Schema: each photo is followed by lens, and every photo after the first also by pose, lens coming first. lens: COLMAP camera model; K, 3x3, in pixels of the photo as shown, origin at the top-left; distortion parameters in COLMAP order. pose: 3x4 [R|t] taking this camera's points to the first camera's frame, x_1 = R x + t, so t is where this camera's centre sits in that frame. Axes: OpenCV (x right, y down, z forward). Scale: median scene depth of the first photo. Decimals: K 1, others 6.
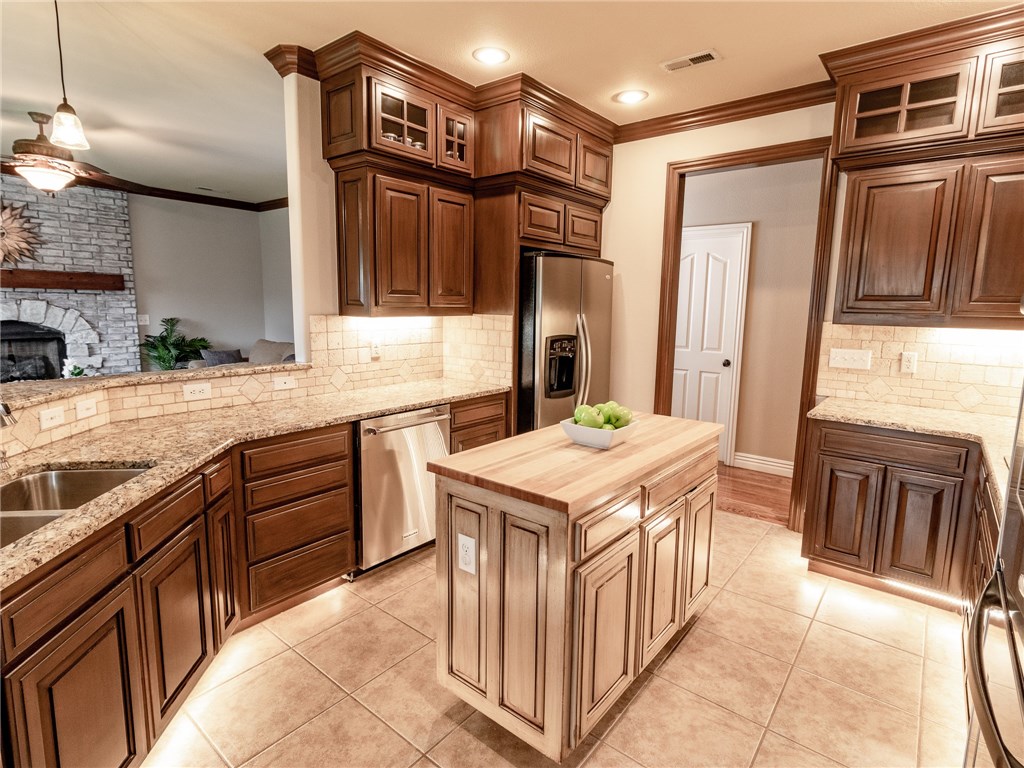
lens RADIAL K [[523.6, 0, 512.0], [0, 523.6, 384.0], [0, 0, 1]] dist [0.001129, -0.000044]
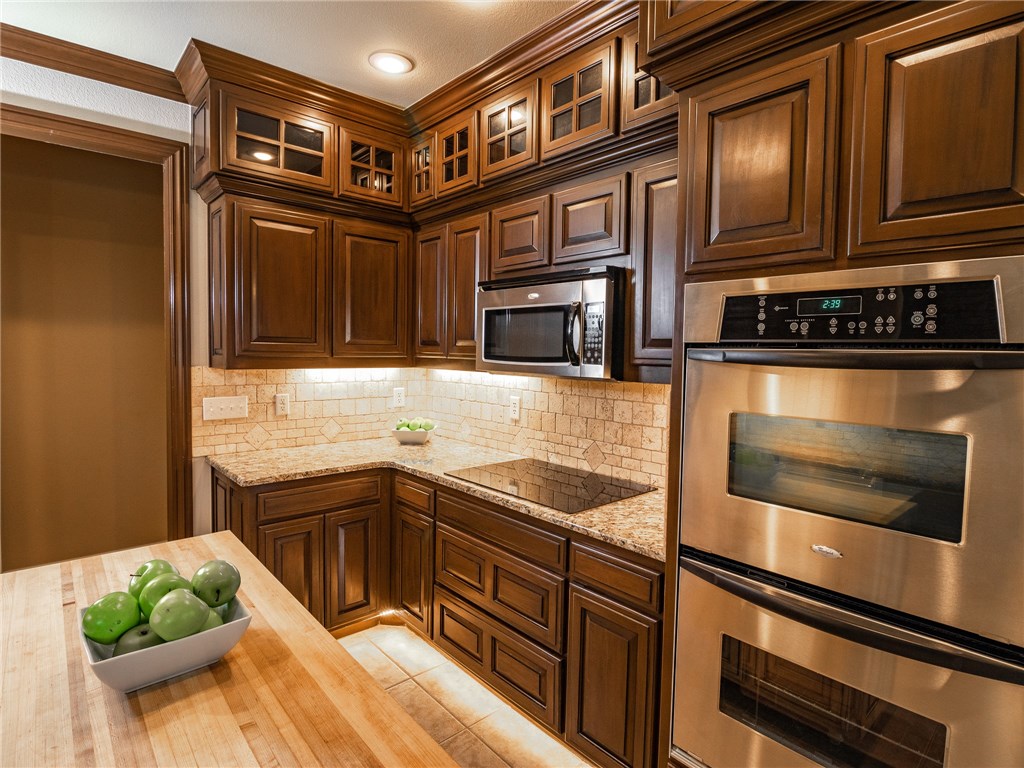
lens RADIAL K [[536.6, 0, 516.5], [0, 536.6, 376.7], [0, 0, 1]] dist [-0.007837, -0.002703]
pose [[0.158855, -0.064605, 0.985186, -0.213251], [0.140596, 0.989168, 0.042196, -0.101540], [-0.977240, 0.131810, 0.166217, 0.559910]]
